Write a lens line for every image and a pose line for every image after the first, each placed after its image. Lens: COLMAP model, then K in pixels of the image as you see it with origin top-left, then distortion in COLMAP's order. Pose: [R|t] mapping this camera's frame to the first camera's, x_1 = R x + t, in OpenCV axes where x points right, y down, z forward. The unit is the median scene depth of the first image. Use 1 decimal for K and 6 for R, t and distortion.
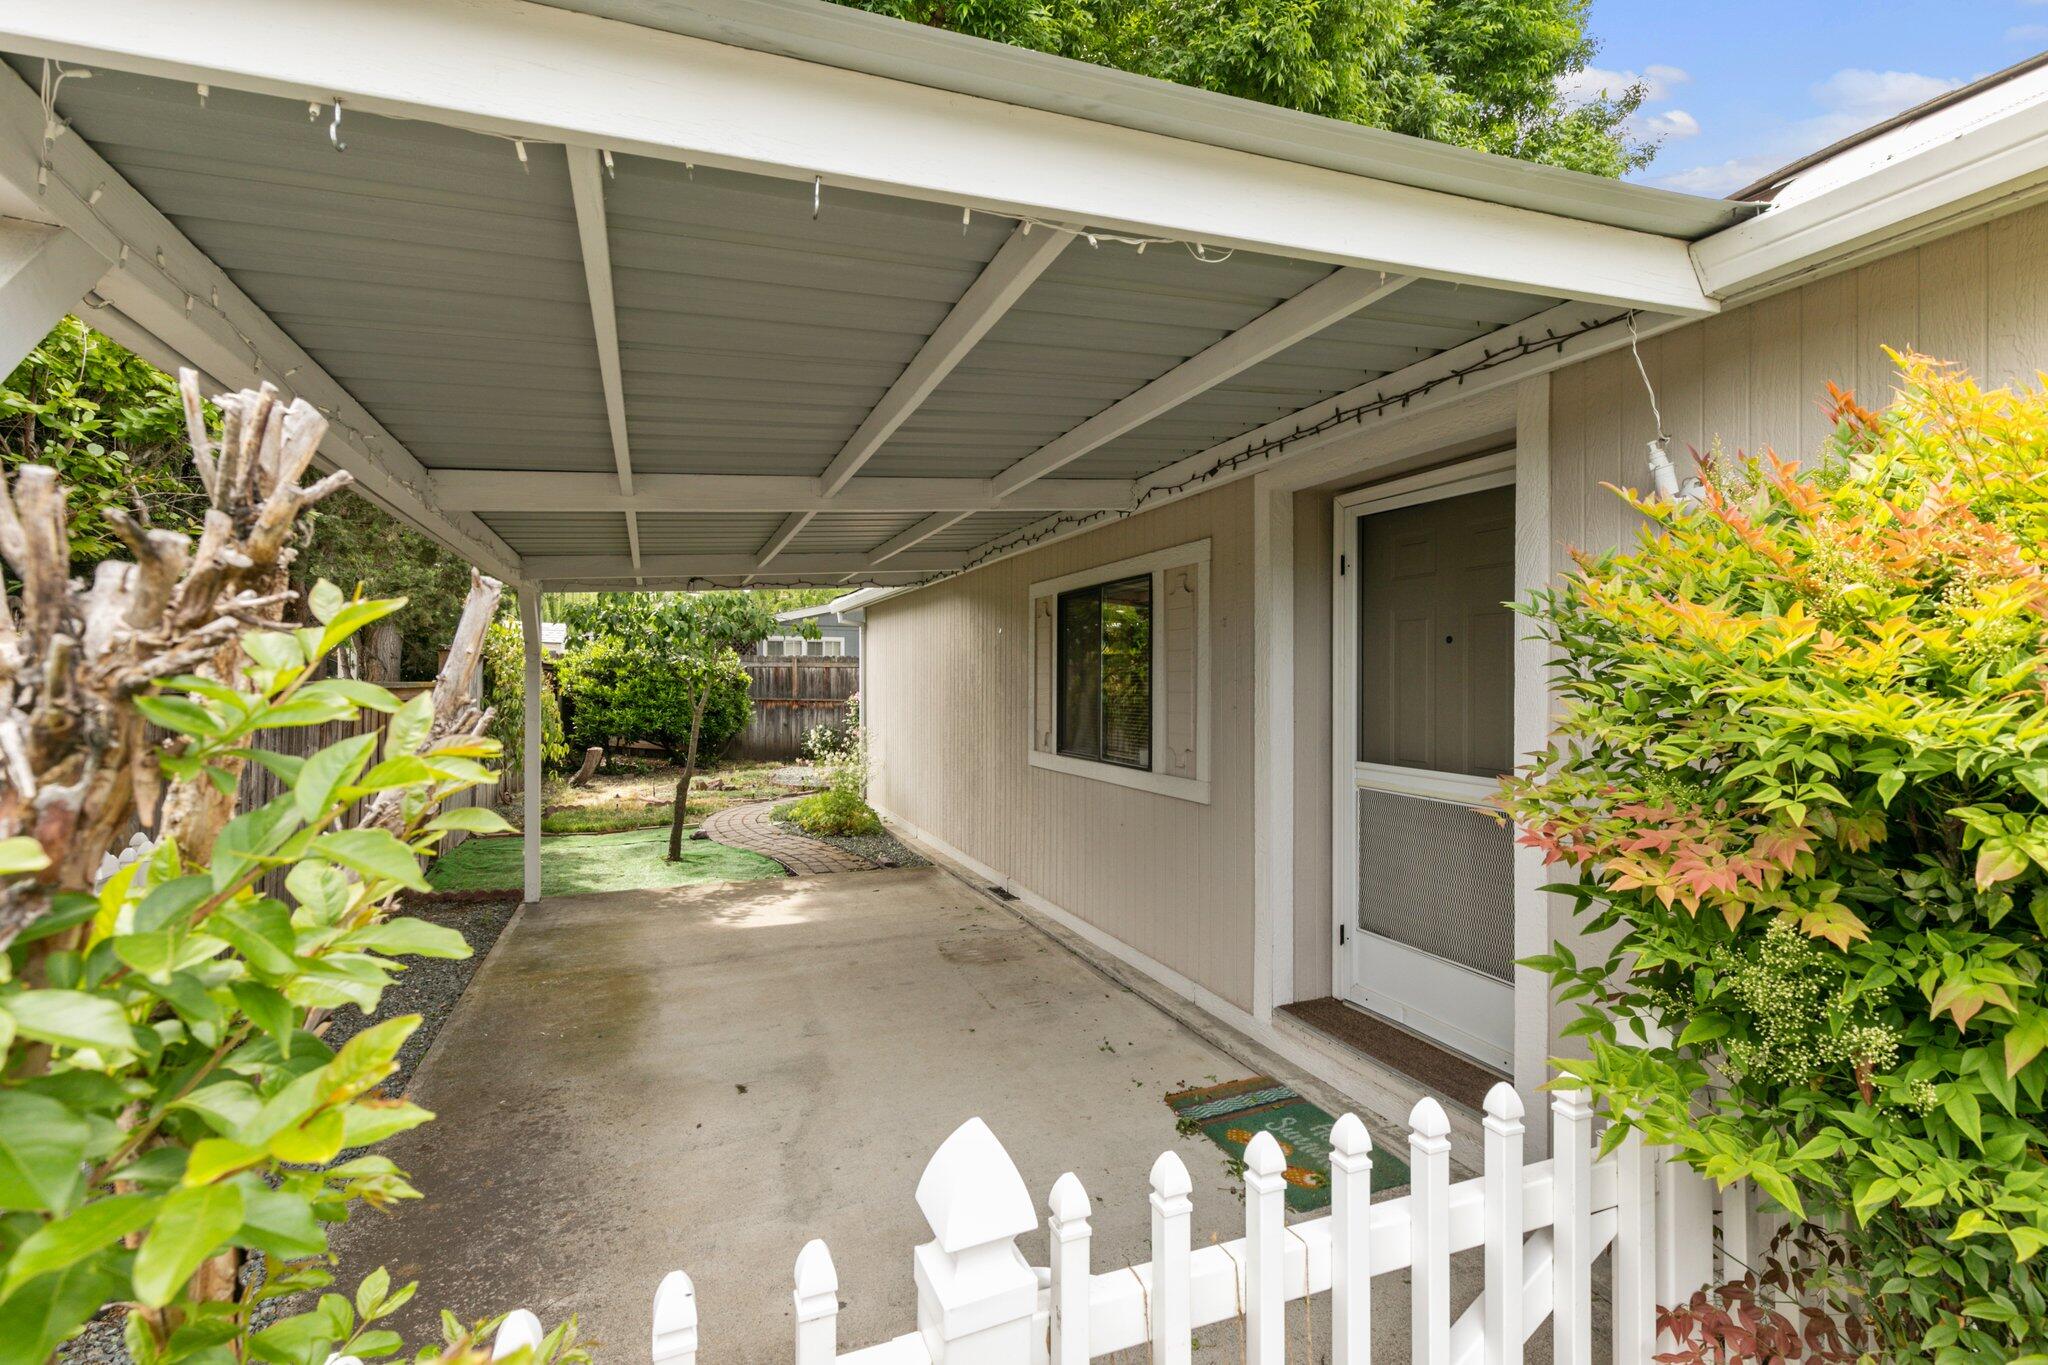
lens RADIAL K [[914.1, 0, 1037.1], [0, 914.1, 684.1], [0, 0, 1]] dist [0.004578, -0.000253]
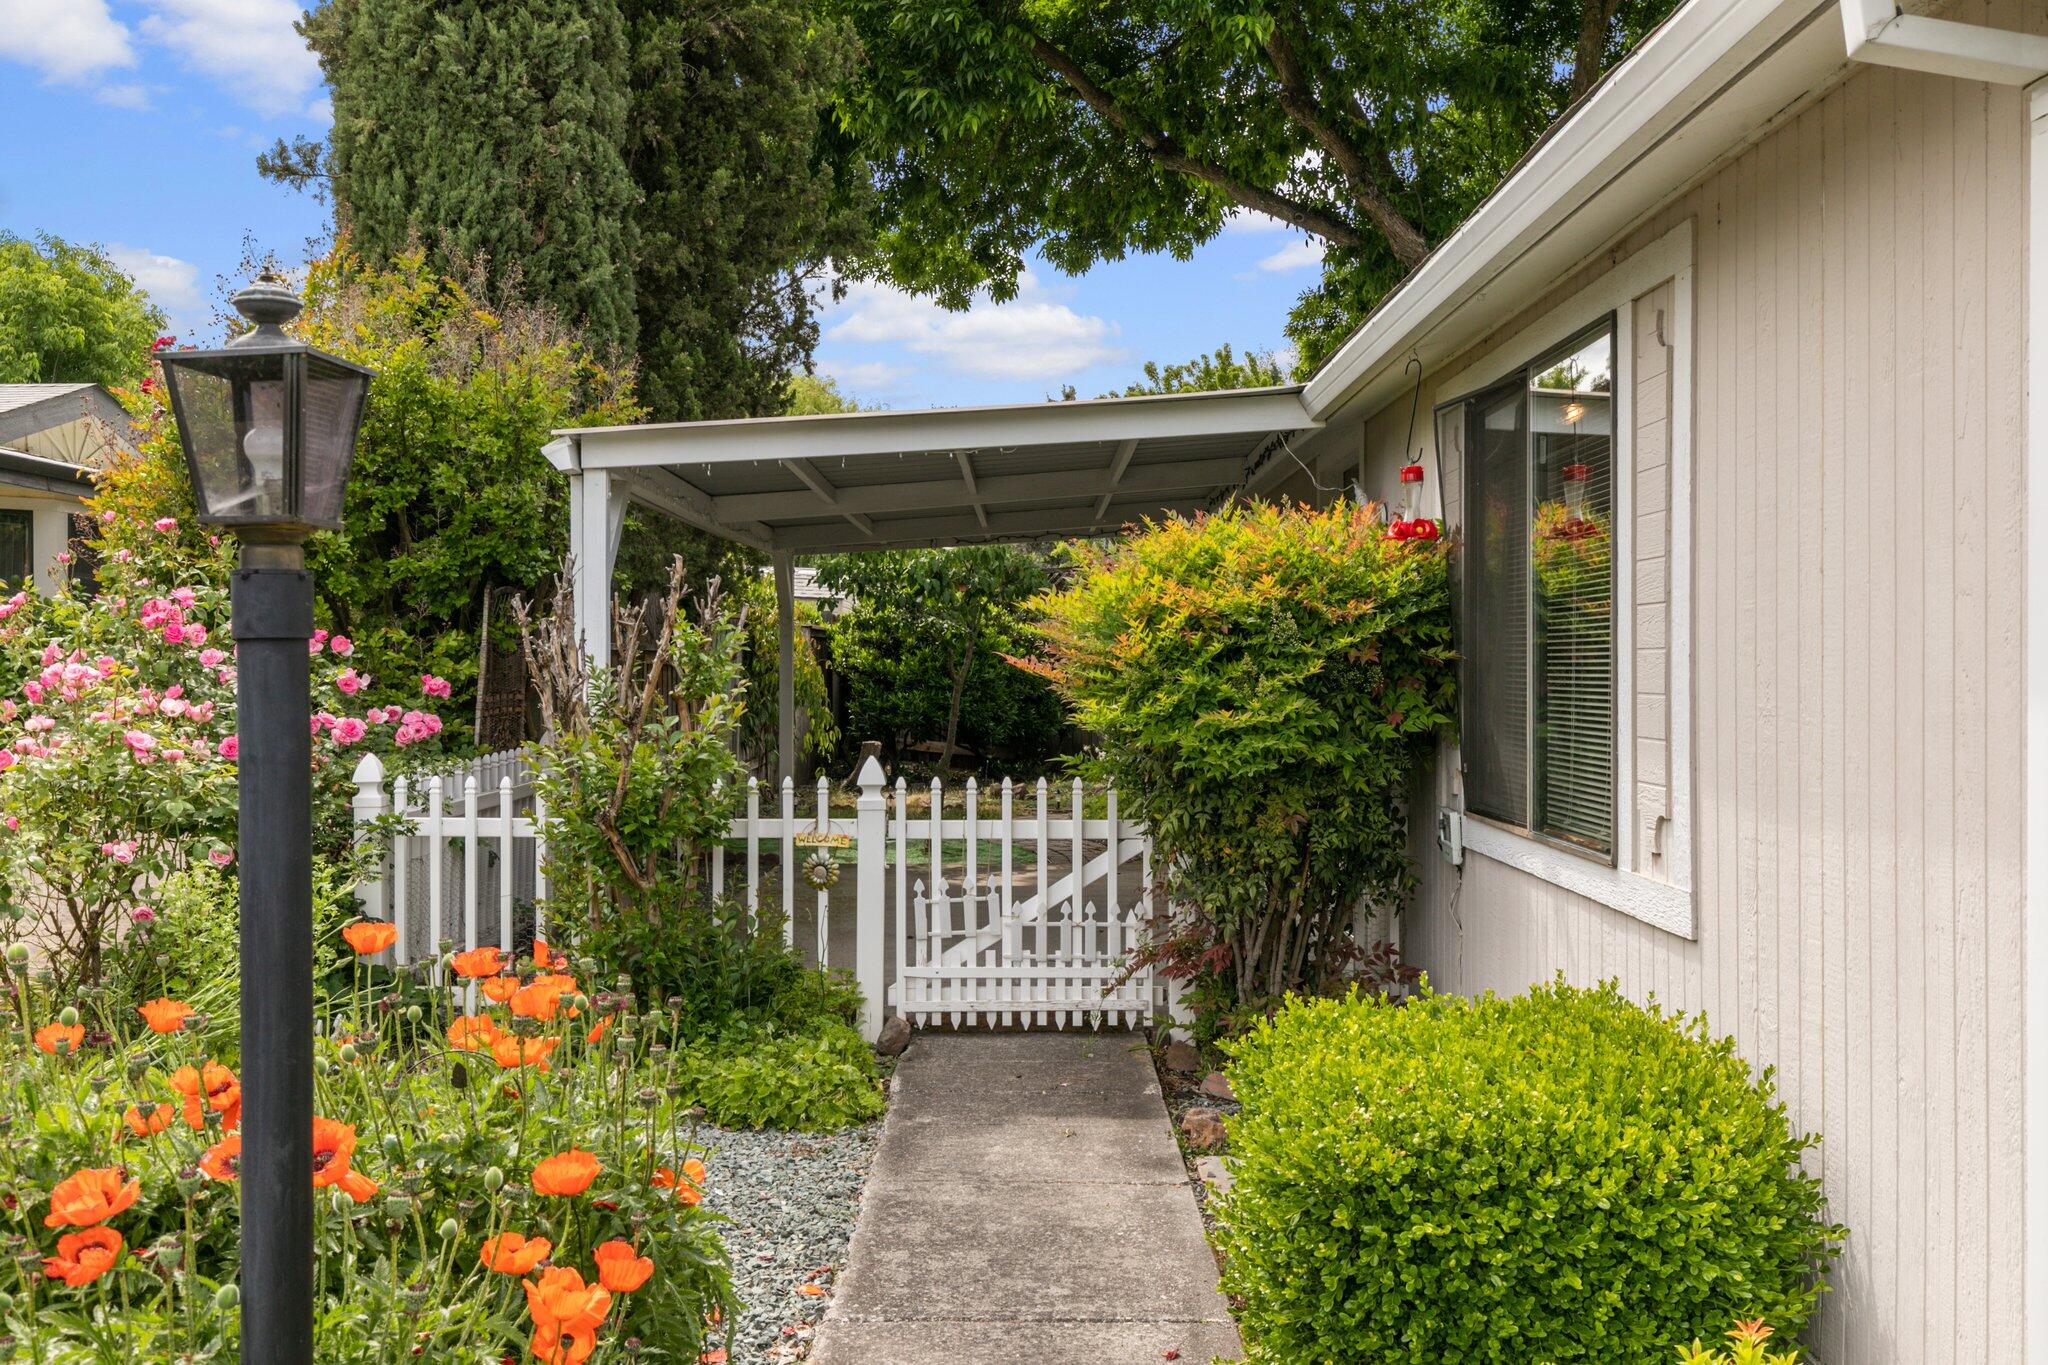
lens RADIAL K [[1995.4, 0, 1027.9], [0, 1995.4, 670.8], [0, 0, 1]] dist [-0.001806, 0.000000]
pose [[0.919880, 0.000735, -0.392200, 0.447101], [-0.000951, 0.999999, -0.000356, 0.020834], [0.392200, 0.000701, 0.919880, -0.734384]]
